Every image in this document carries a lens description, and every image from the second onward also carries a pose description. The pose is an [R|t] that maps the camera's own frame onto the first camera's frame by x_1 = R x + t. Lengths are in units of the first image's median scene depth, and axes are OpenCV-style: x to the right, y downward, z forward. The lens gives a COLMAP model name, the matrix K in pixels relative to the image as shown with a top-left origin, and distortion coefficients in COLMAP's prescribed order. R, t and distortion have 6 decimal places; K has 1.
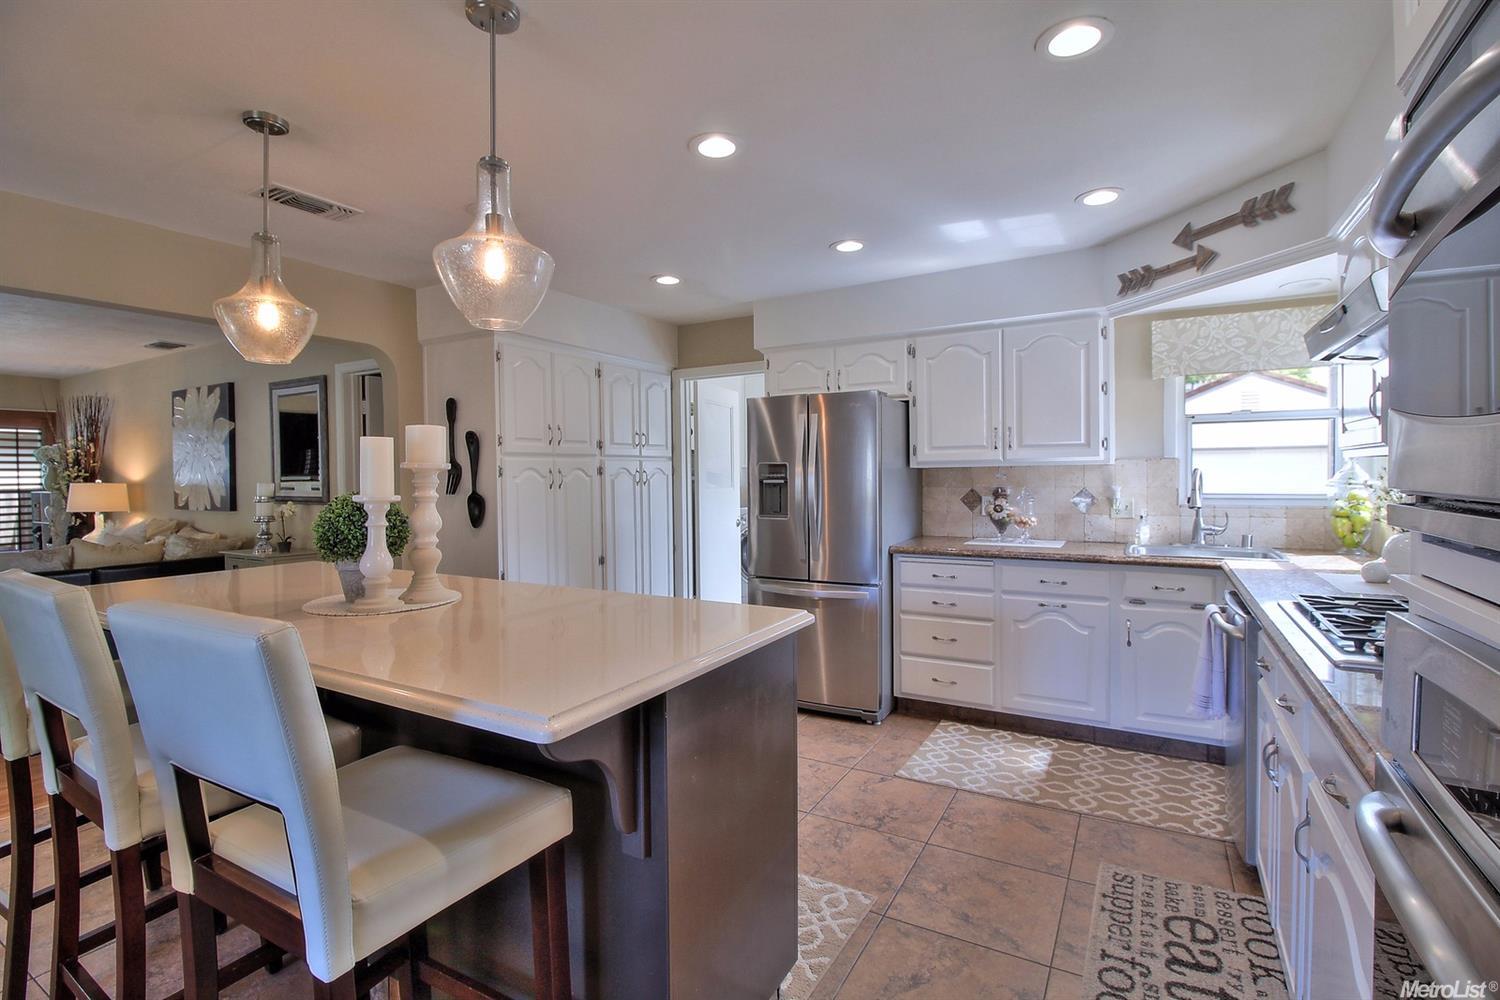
lens RADIAL K [[696.5, 0, 746.5], [0, 696.5, 490.0], [0, 0, 1]] dist [0.007635, -0.016207]
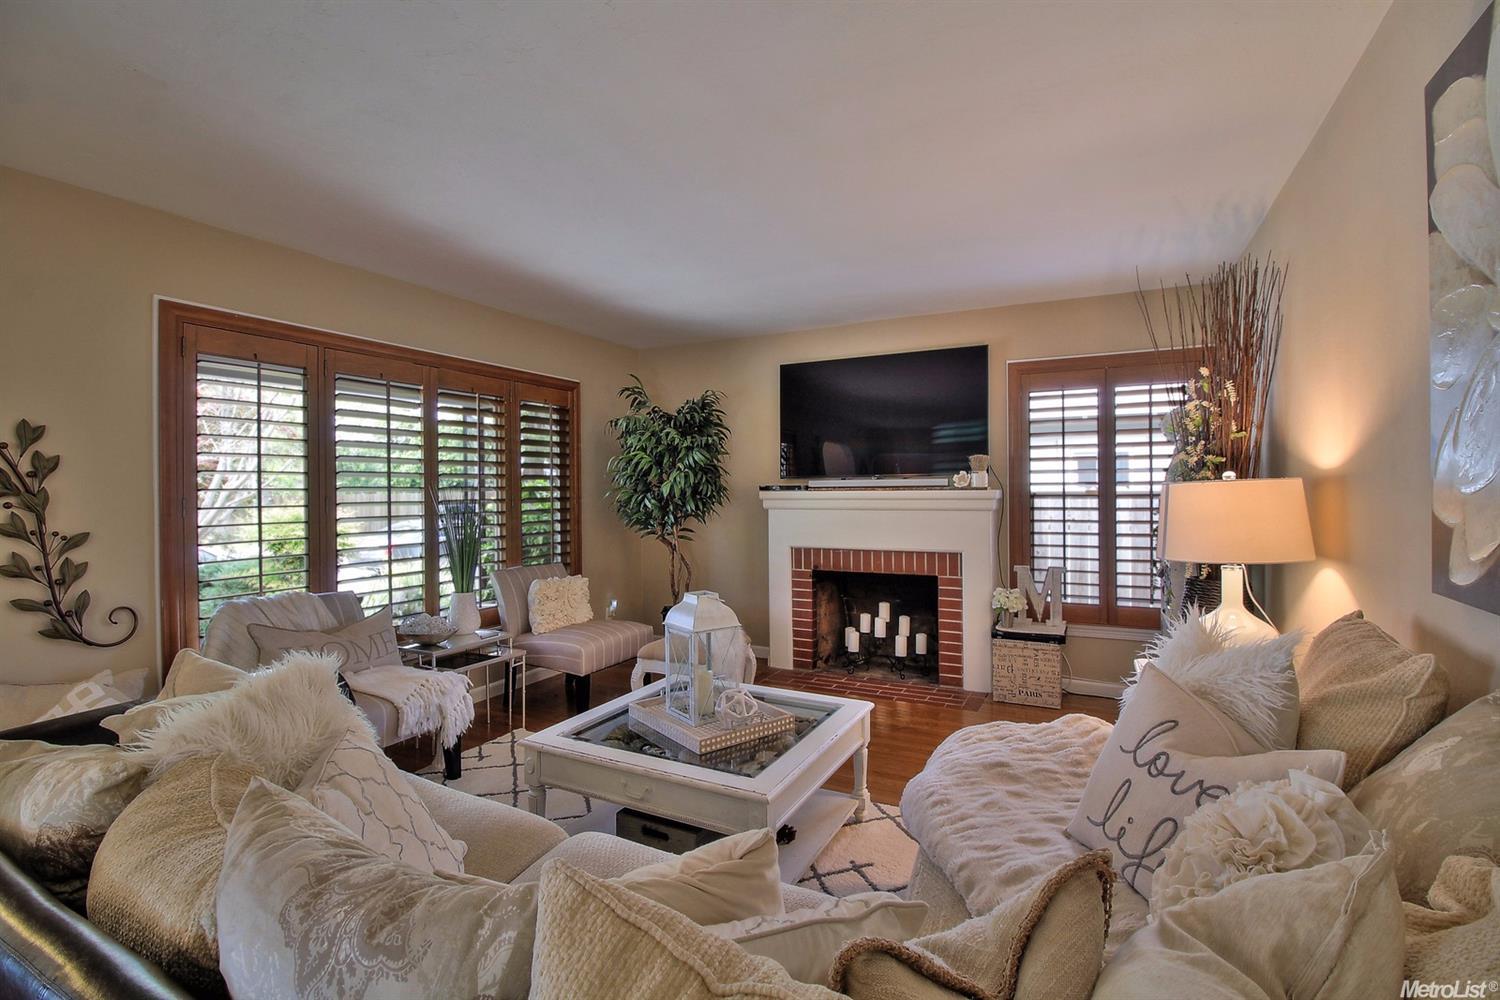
lens RADIAL K [[687.1, 0, 745.4], [0, 687.1, 490.7], [0, 0, 1]] dist [0.017226, -0.013210]
pose [[0.047684, 0.014532, -0.998757, -0.990612], [-0.011620, 0.999835, 0.013993, -0.010990], [0.998795, 0.010938, 0.047845, 1.242229]]
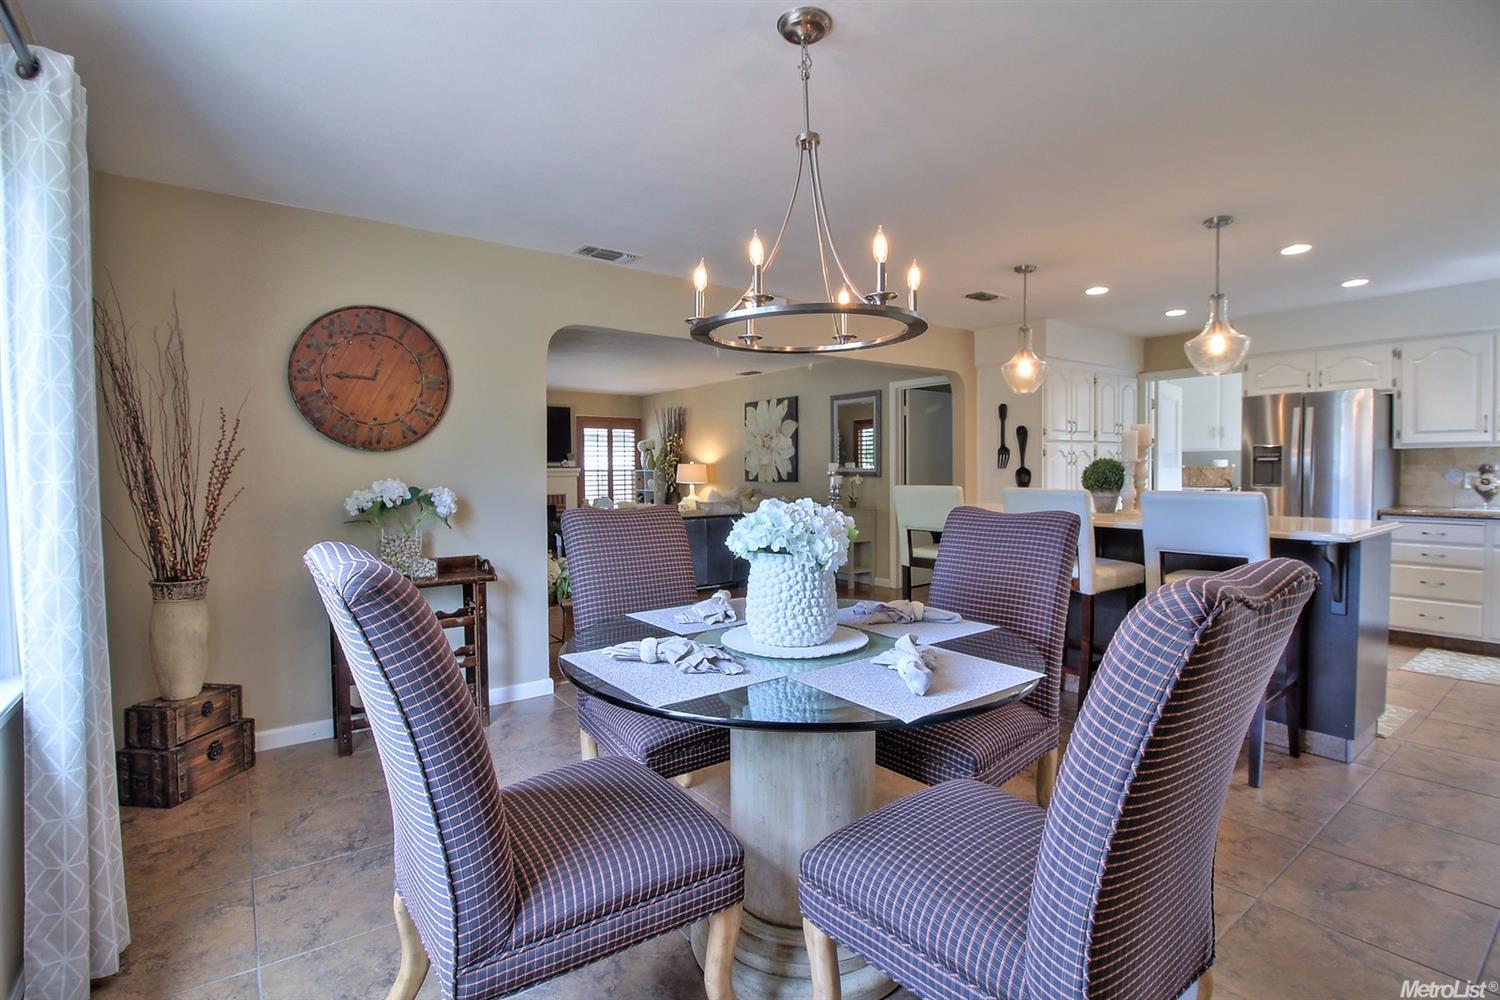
lens RADIAL K [[696.5, 0, 746.5], [0, 696.5, 490.0], [0, 0, 1]] dist [0.007635, -0.016207]
pose [[0.918163, 0.015313, -0.395908, -0.362382], [-0.009563, 0.999818, 0.016493, 0.035460], [0.396088, -0.011357, 0.918142, -0.637566]]
